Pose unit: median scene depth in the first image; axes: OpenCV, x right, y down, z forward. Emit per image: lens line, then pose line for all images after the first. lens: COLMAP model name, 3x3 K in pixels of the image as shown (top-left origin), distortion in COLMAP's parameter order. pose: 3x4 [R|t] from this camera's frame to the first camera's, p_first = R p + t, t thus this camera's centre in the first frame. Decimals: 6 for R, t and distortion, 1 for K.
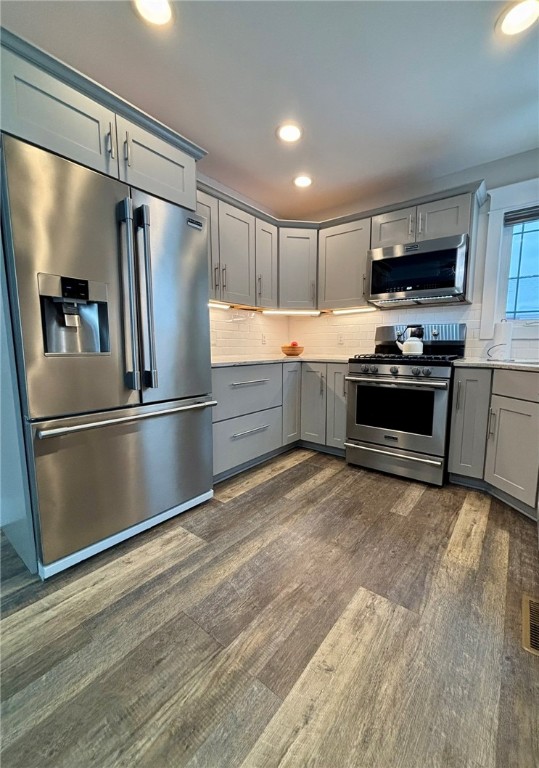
lens RADIAL K [[309.7, 0, 296.8], [0, 309.7, 386.9], [0, 0, 1]] dist [0.001626, -0.000957]
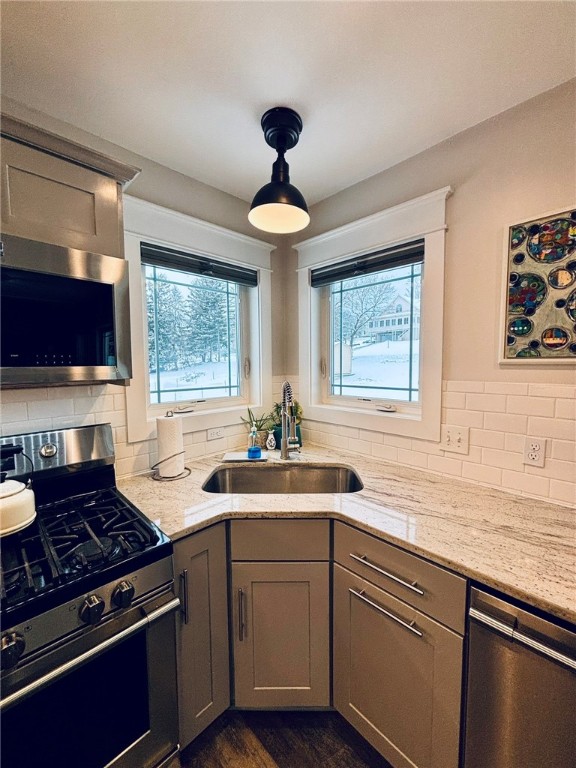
lens RADIAL K [[309.1, 0, 286.4], [0, 309.1, 382.2], [0, 0, 1]] dist [0.000907, -0.000202]
pose [[0.164602, -0.076009, 0.983427, 0.111541], [0.140331, 0.988689, 0.052928, -0.339870], [-0.976326, 0.129293, 0.173407, 0.797540]]
